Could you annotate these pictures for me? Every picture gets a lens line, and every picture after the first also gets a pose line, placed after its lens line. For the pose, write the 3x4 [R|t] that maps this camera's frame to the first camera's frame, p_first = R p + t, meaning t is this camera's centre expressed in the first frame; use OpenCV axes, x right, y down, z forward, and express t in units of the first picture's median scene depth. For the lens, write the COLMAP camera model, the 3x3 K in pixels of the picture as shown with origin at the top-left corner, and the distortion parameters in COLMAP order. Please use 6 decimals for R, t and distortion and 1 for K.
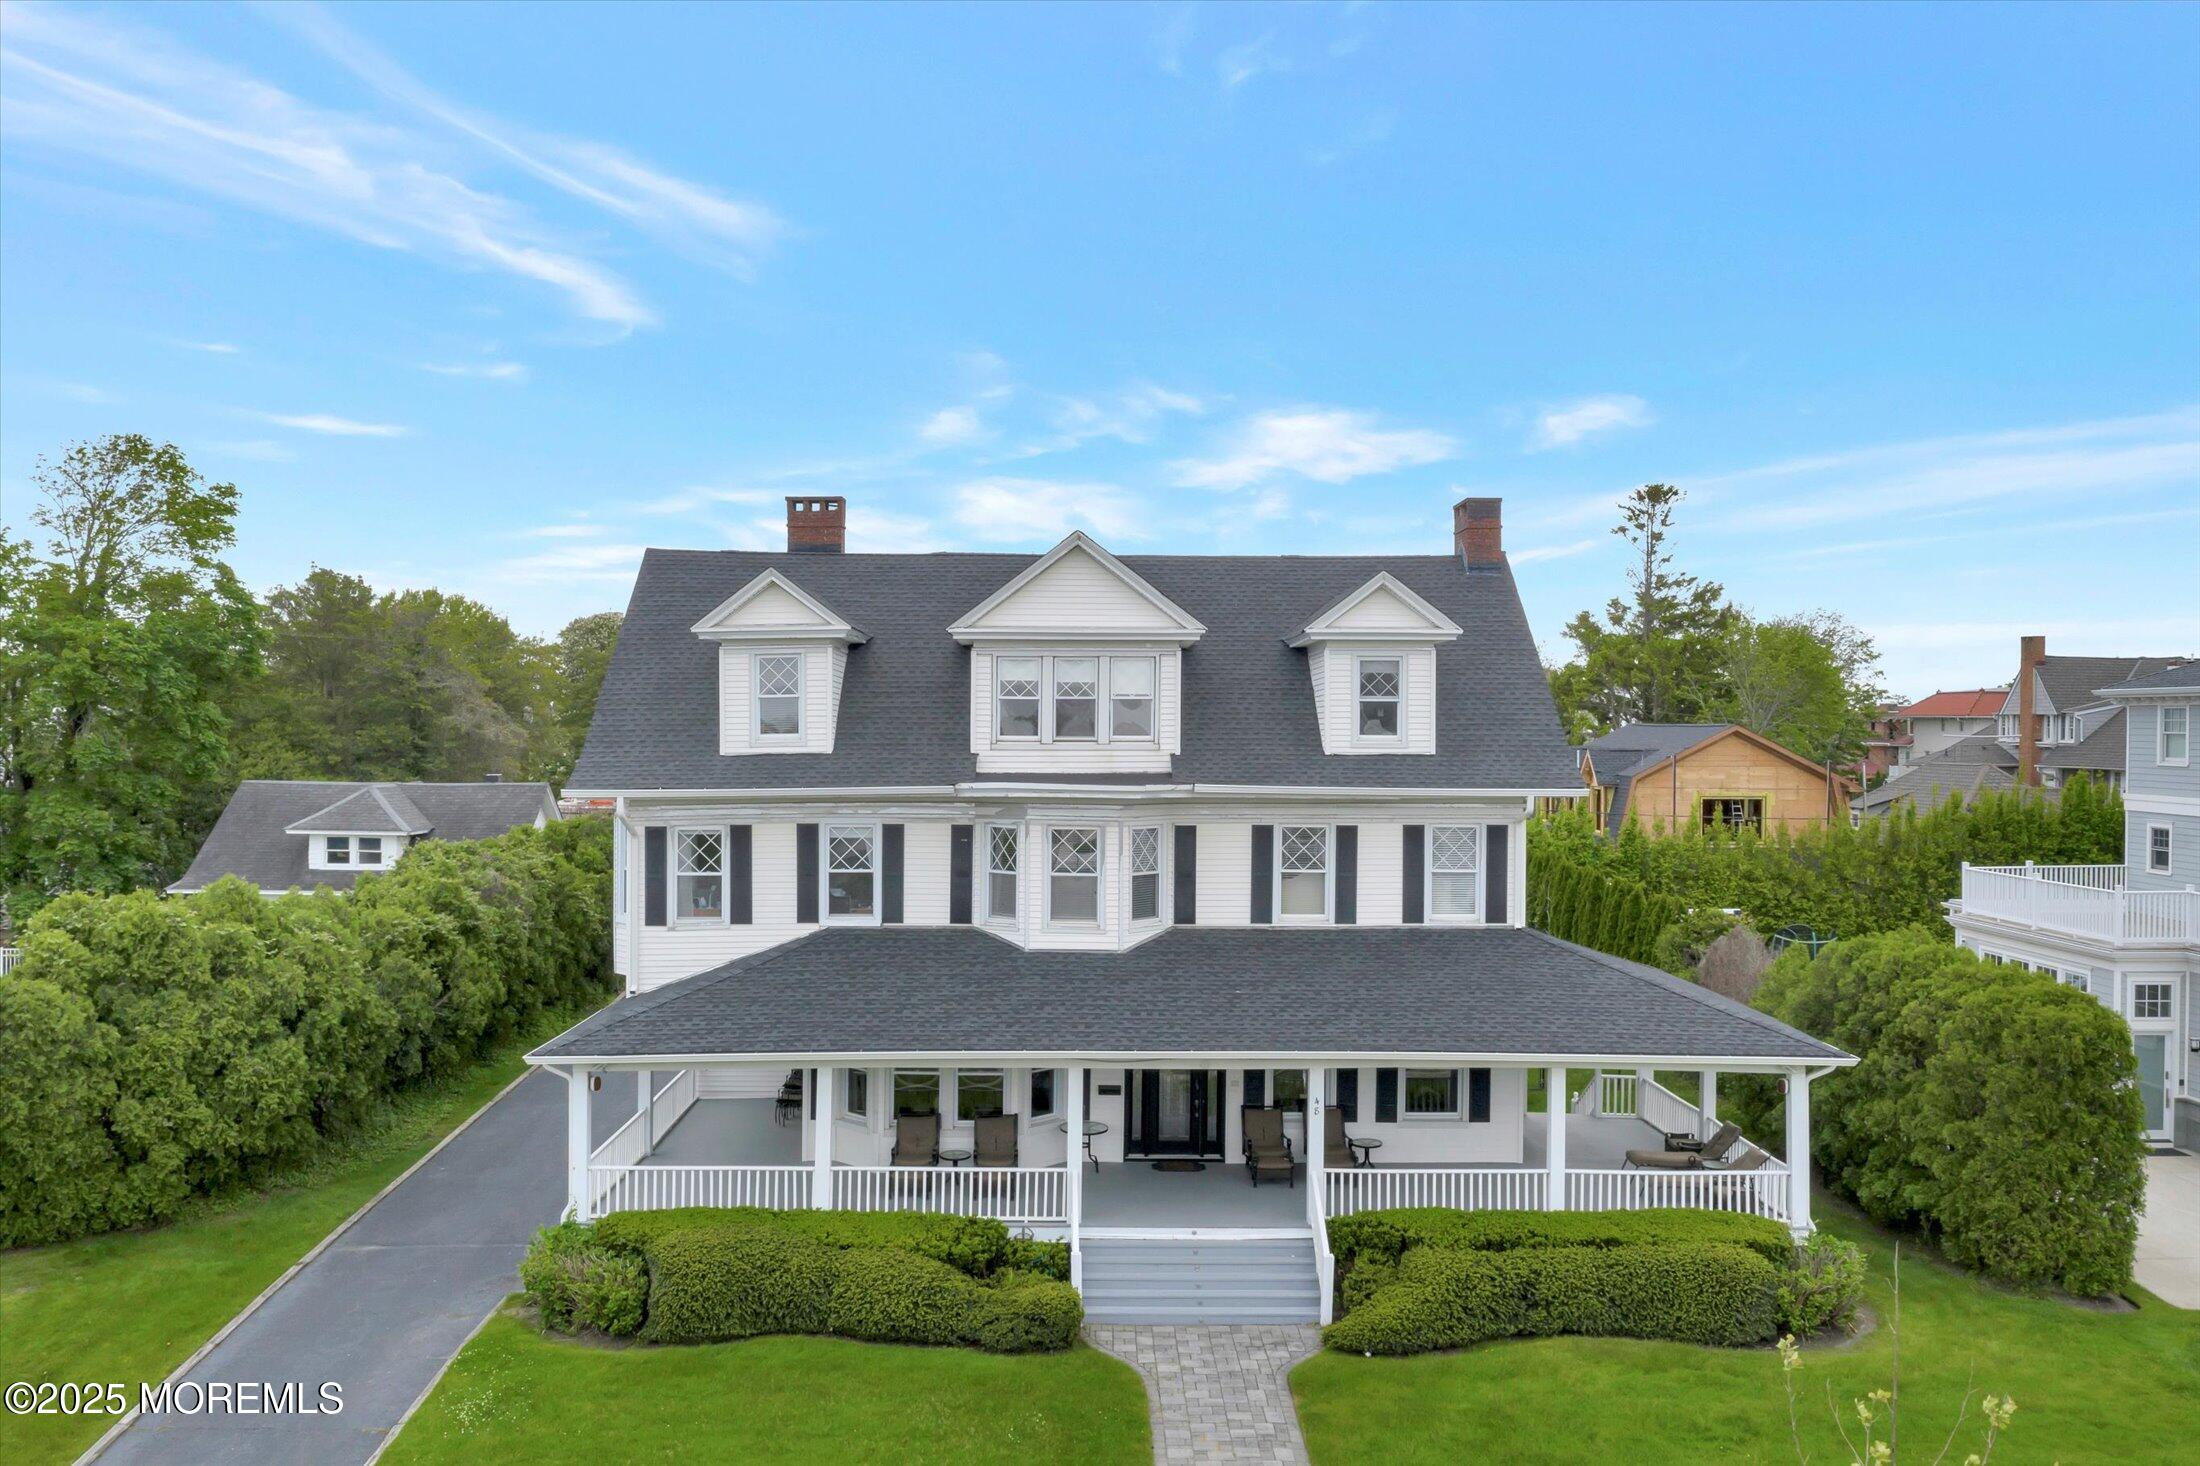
lens RADIAL K [[1749.3, 0, 1098.6], [0, 1749.3, 726.2], [0, 0, 1]] dist [-0.013522, 0.007679]
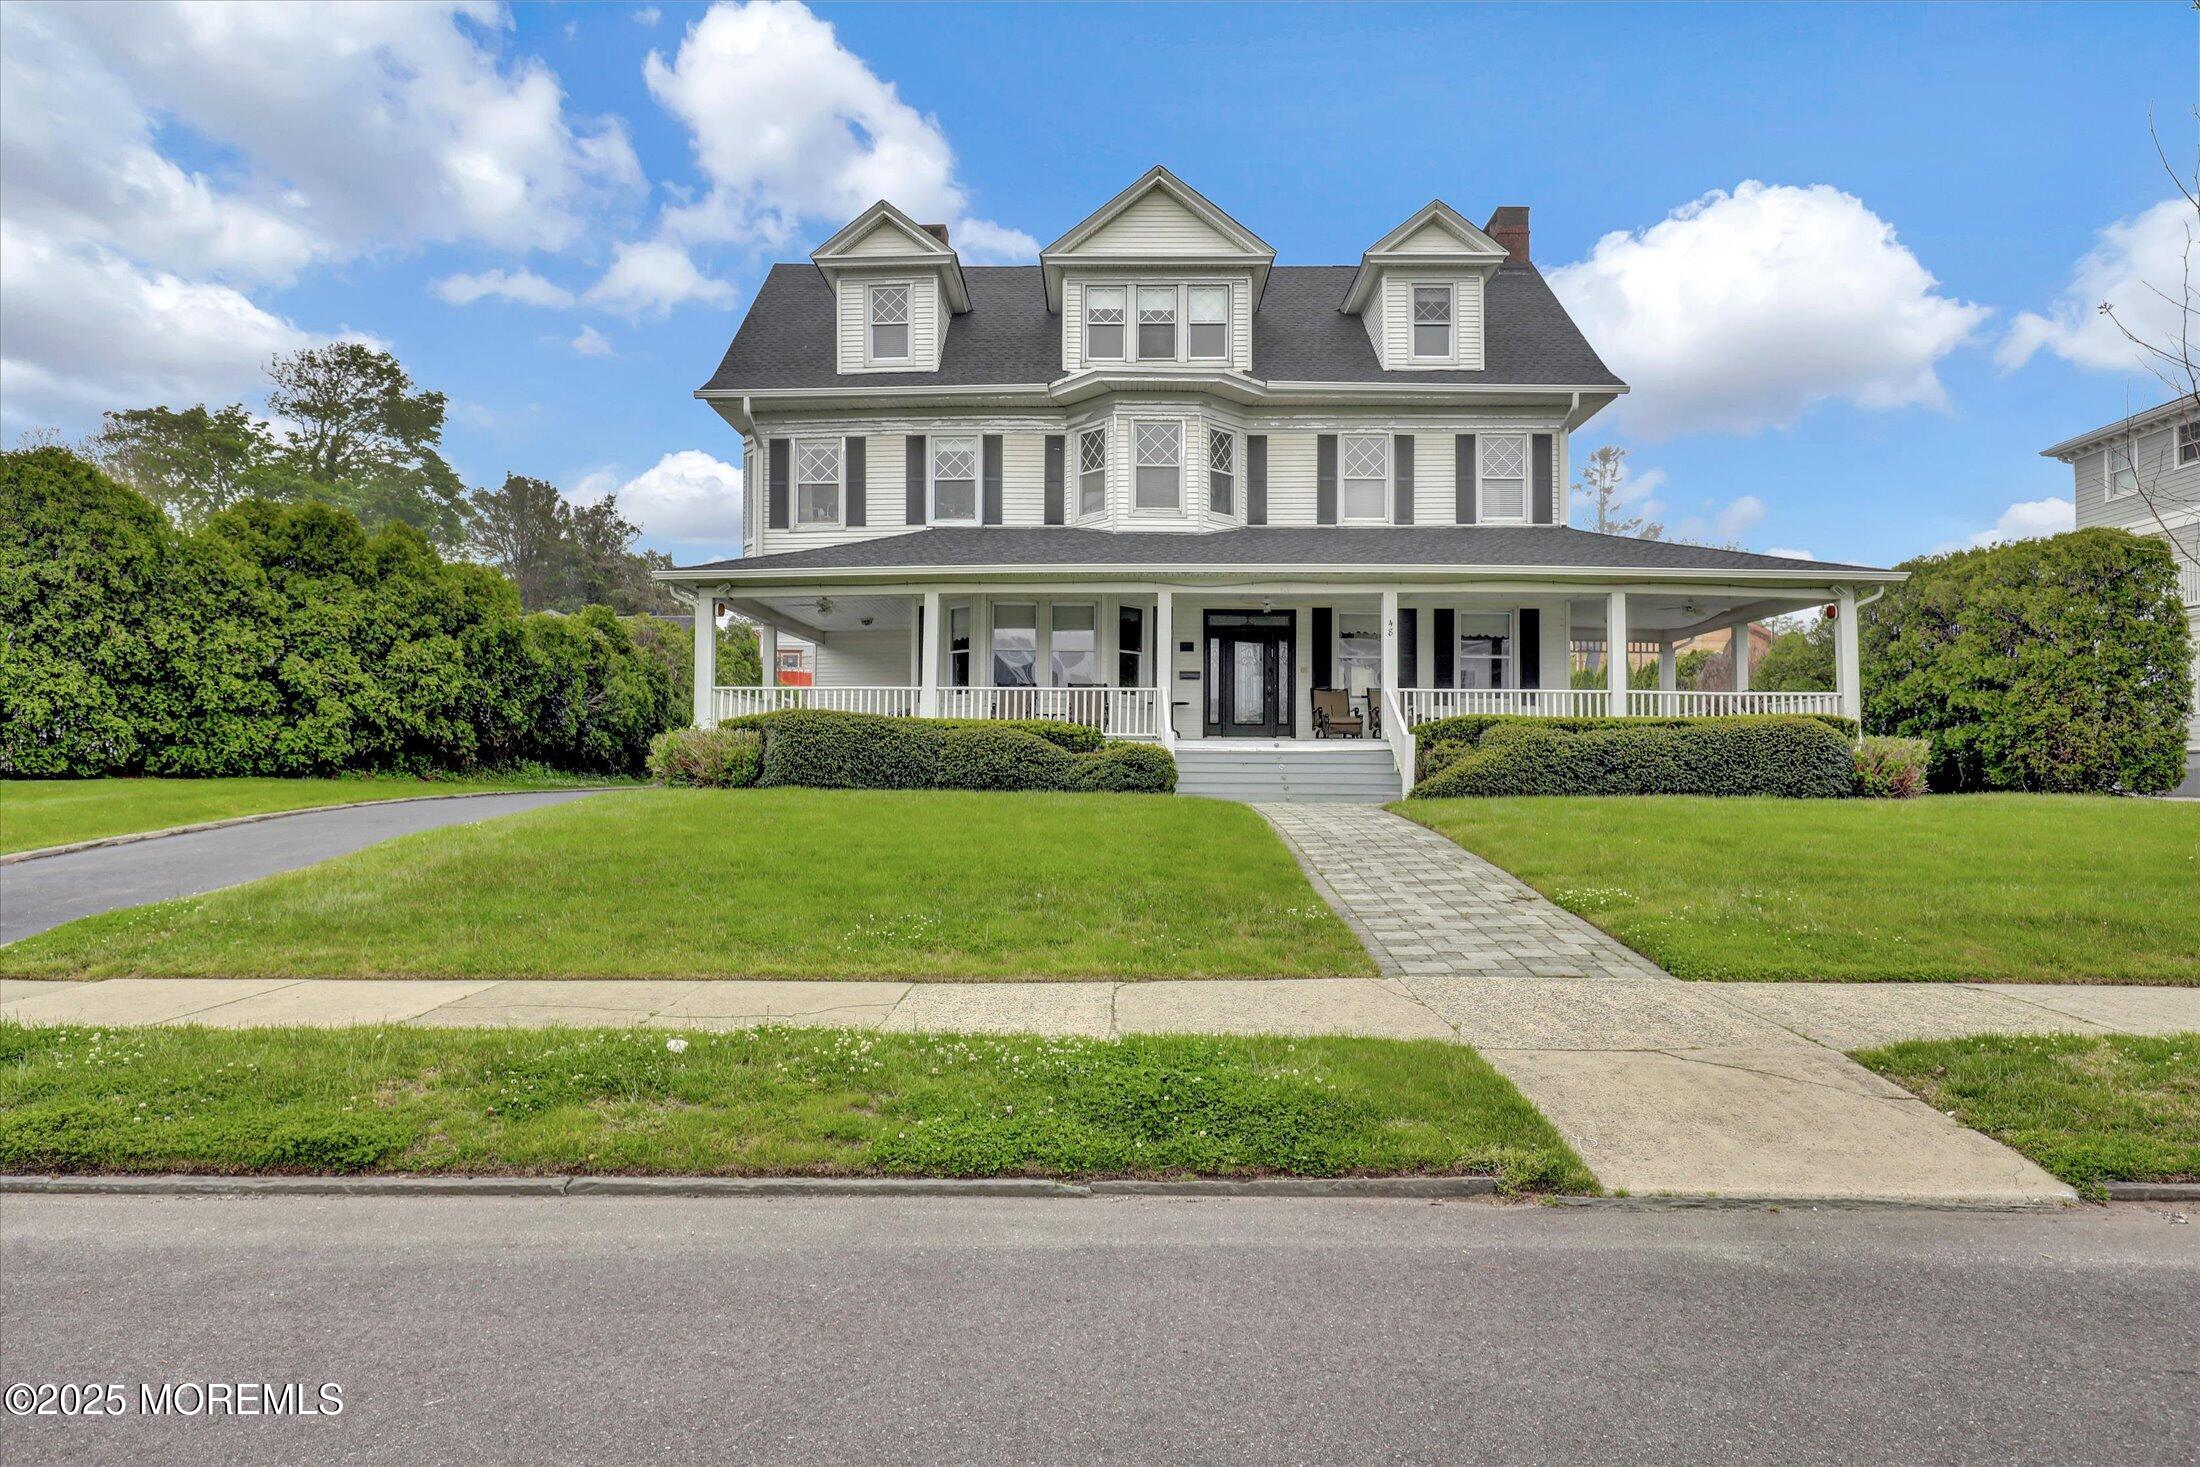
lens RADIAL K [[1355.7, 0, 1106.4], [0, 1355.7, 737.5], [0, 0, 1]] dist [0.006275, 0.000024]
pose [[0.999726, -0.004541, -0.022950, -0.026754], [0.003760, 0.999417, -0.033928, 0.277047], [0.023091, 0.033832, 0.999161, 0.151016]]
